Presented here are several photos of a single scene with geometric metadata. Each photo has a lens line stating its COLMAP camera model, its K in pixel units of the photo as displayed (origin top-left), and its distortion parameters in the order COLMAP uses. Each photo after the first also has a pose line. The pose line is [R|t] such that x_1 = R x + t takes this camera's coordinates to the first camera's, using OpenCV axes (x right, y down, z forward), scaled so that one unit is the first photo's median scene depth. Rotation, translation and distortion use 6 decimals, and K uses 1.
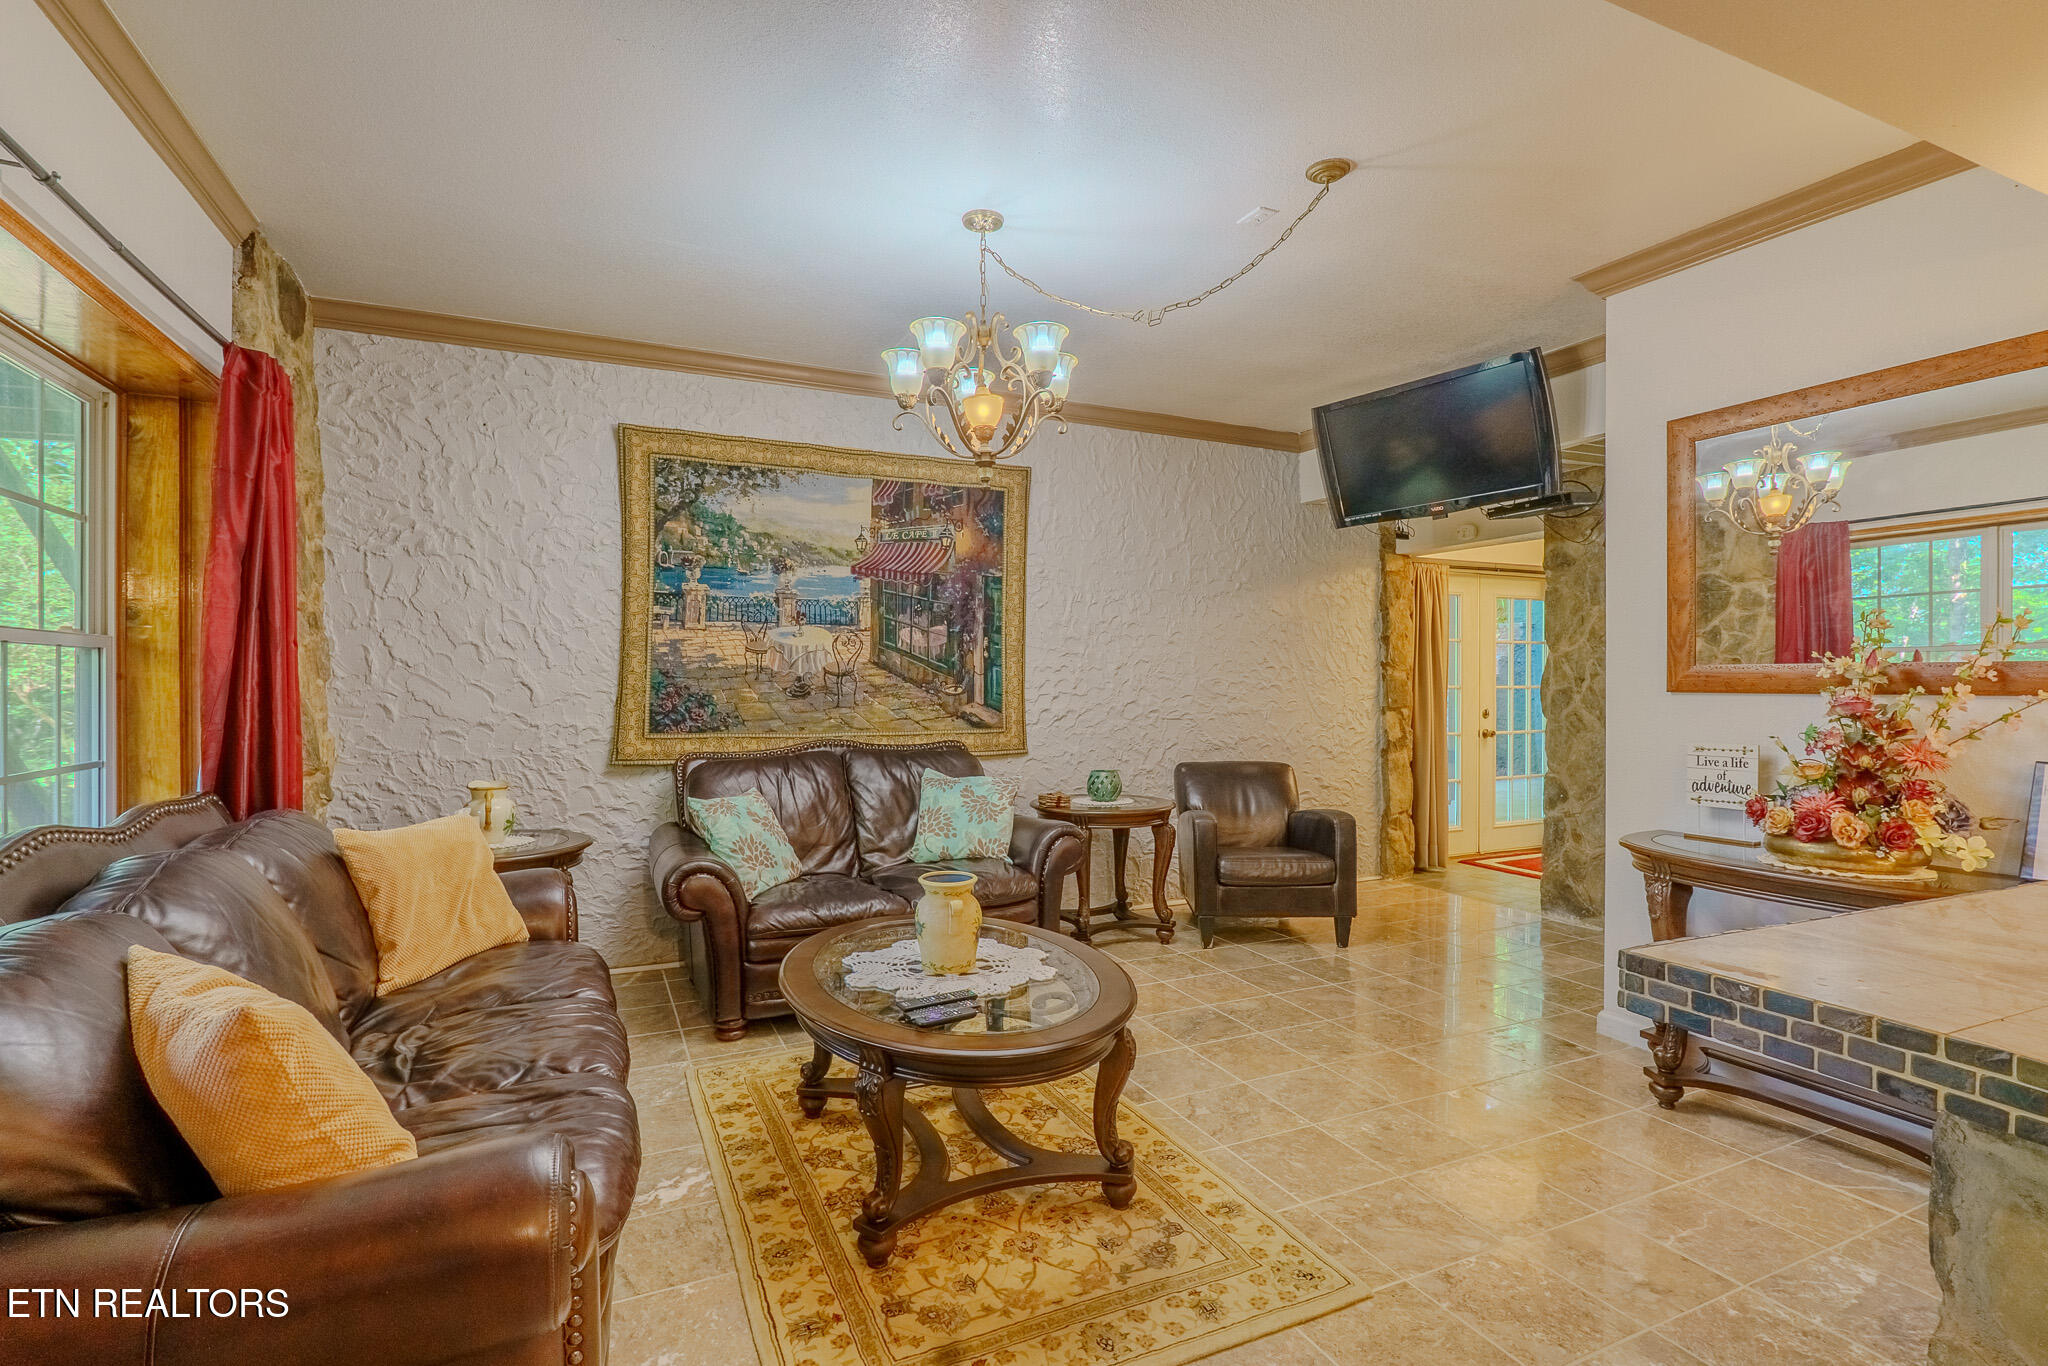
lens RADIAL K [[952.1, 0, 1024.0], [0, 952.1, 683.0], [0, 0, 1]] dist [-0.013741, -0.000142]
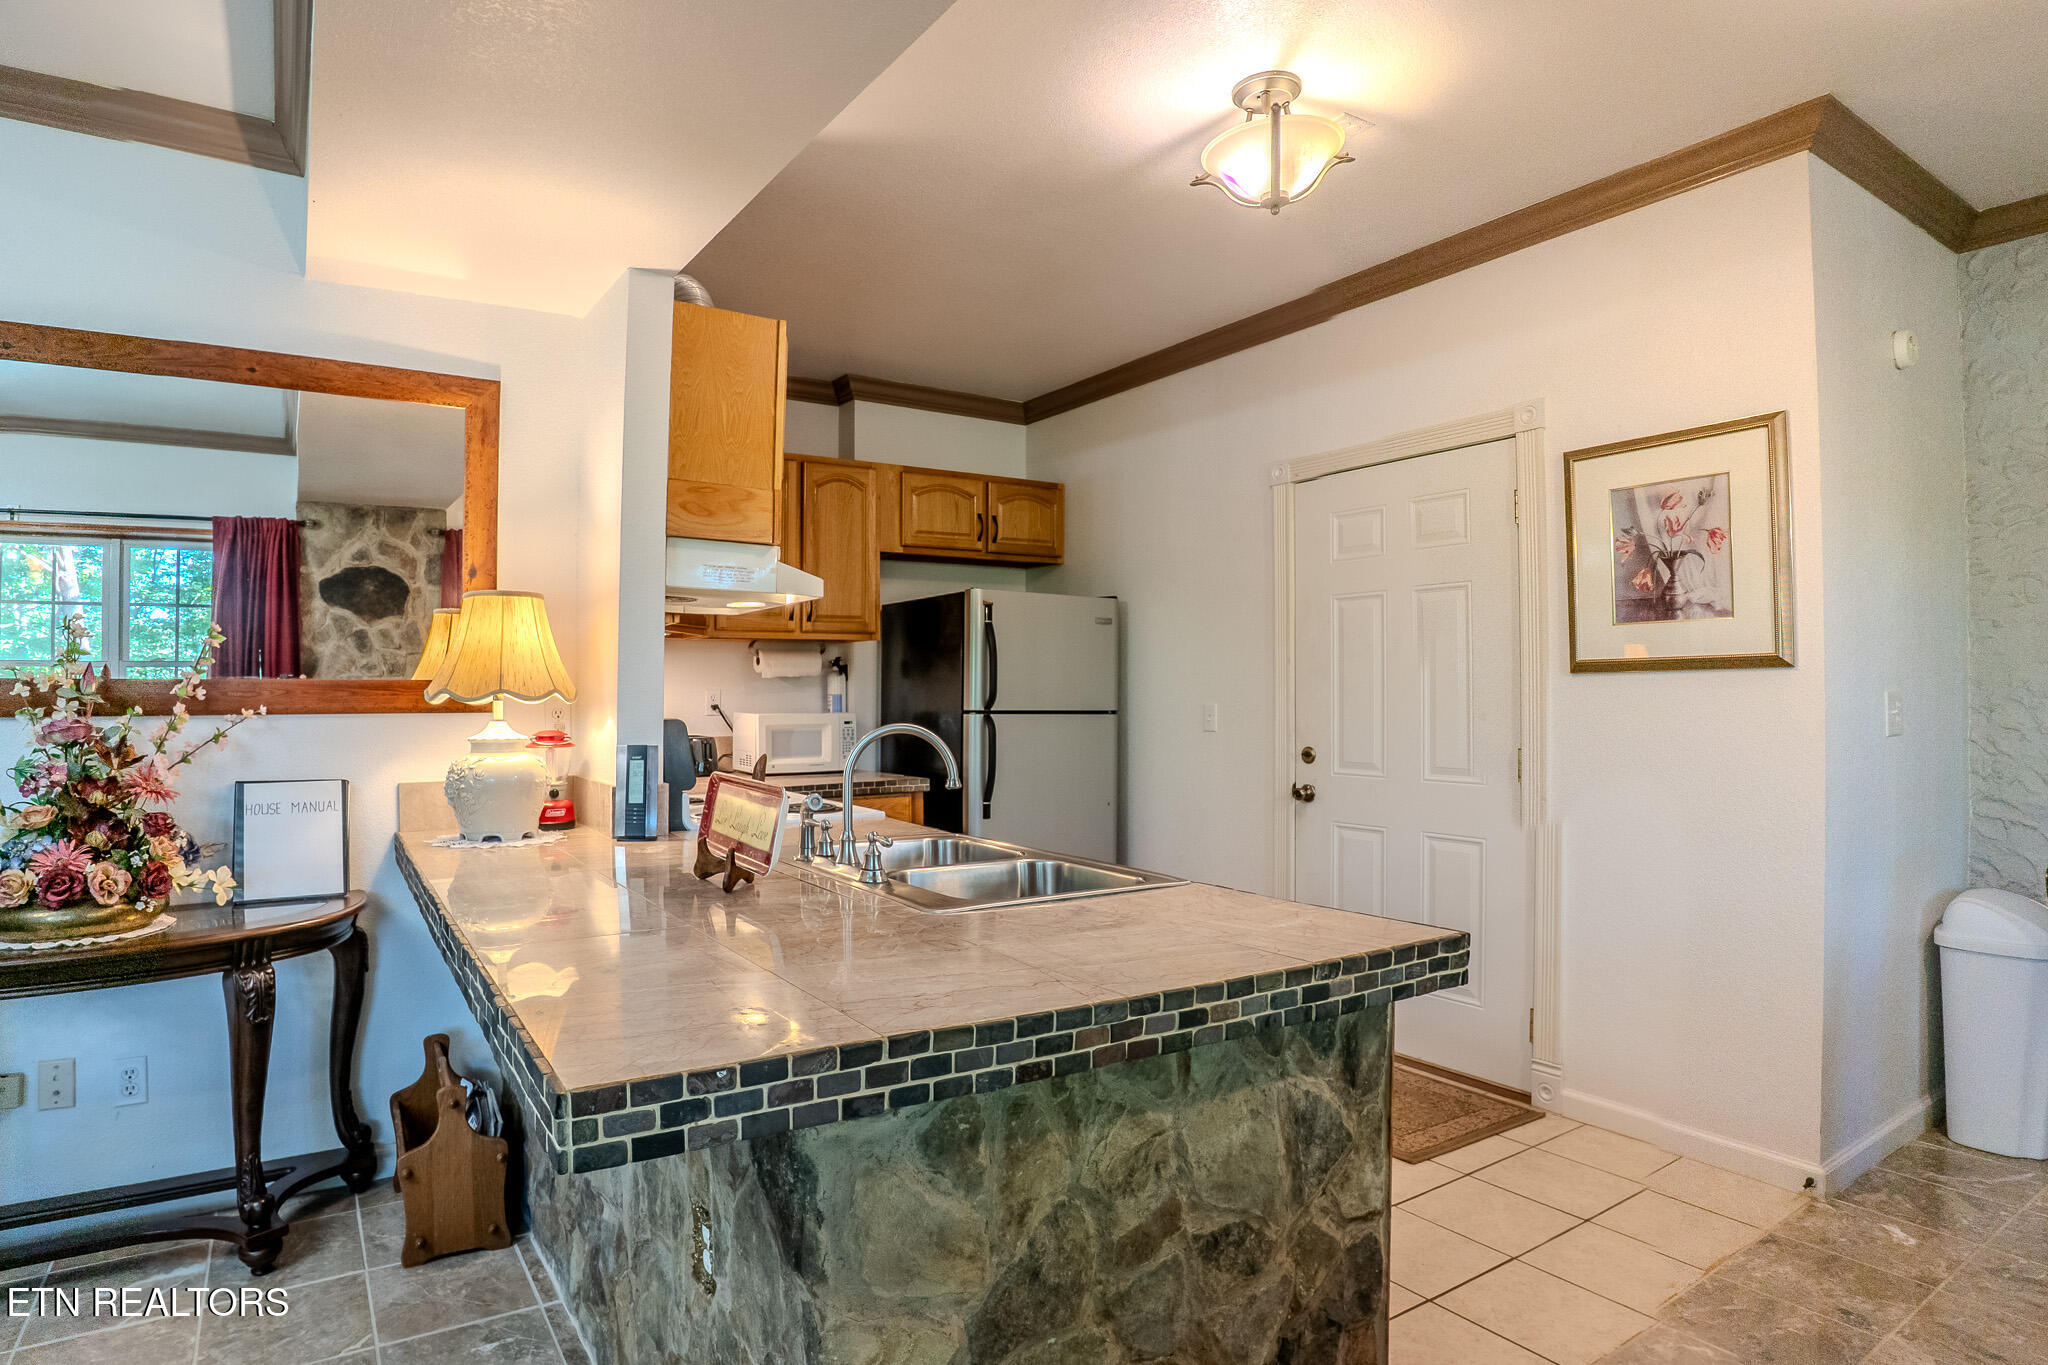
lens RADIAL K [[1035.3, 0, 1024.0], [0, 1035.3, 682.5], [0, 0, 1]] dist [-0.043321, -0.000344]
pose [[-0.103808, 0.014300, 0.994495, -0.028791], [0.003369, 0.999896, -0.014026, -0.001316], [-0.994592, 0.001895, -0.103845, 0.141355]]
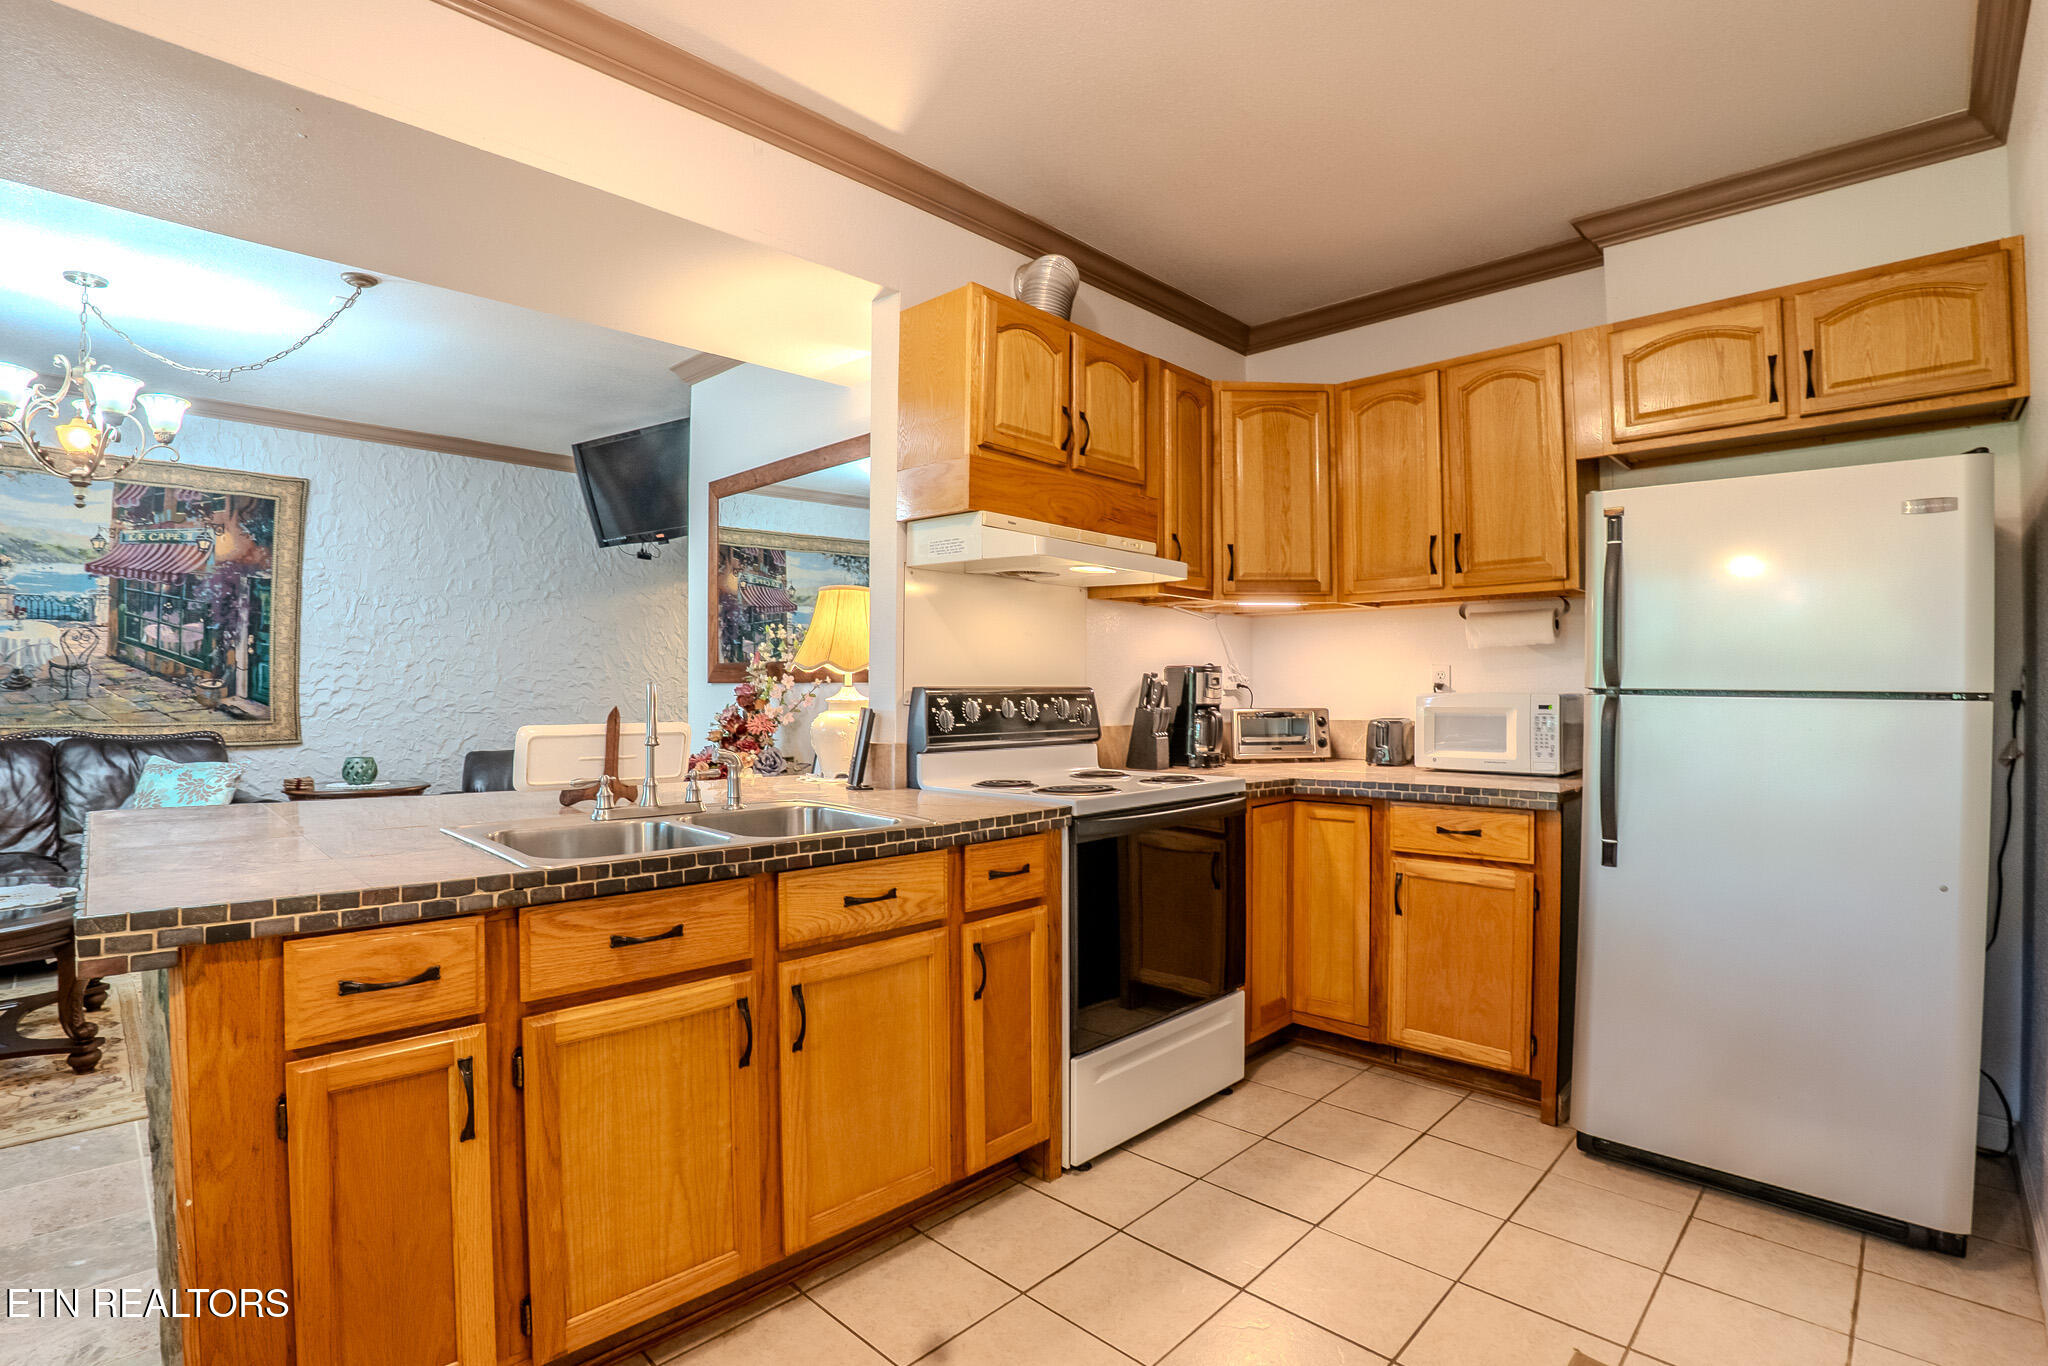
lens RADIAL K [[970.1, 0, 998.0], [0, 970.1, 686.2], [0, 0, 1]] dist [-0.064451, 0.013185]
pose [[0.938136, 0.005357, 0.346224, 0.414715], [-0.003470, 0.999976, -0.006070, 0.014041], [-0.346248, 0.004493, 0.938132, -0.299187]]
